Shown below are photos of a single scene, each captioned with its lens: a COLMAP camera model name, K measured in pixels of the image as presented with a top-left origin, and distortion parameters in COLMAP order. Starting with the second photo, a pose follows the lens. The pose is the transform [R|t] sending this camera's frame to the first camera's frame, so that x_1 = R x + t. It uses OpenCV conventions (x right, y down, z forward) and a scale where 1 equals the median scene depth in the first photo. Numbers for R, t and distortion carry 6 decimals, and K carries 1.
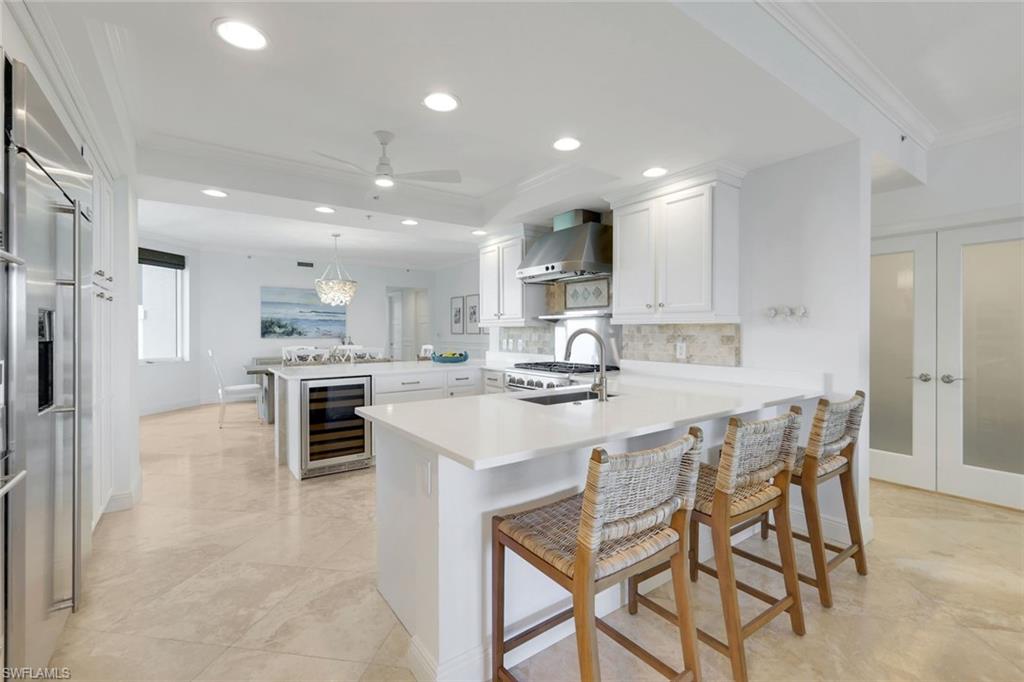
lens RADIAL K [[444.5, 0, 514.4], [0, 444.5, 334.7], [0, 0, 1]] dist [-0.021701, -0.000470]
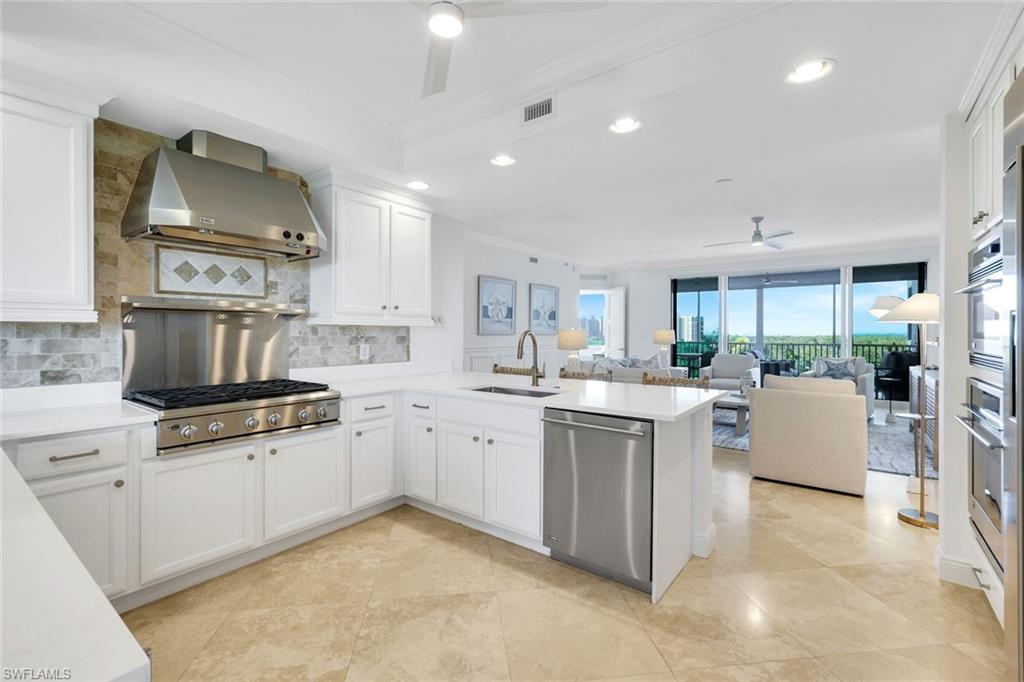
lens RADIAL K [[444.5, 0, 516.4], [0, 444.5, 335.4], [0, 0, 1]] dist [-0.021701, -0.000470]
pose [[-0.284563, -0.006692, 0.958634, -0.692441], [0.006057, 0.999943, 0.008779, -0.008631], [-0.958638, 0.008305, -0.284506, 0.951548]]
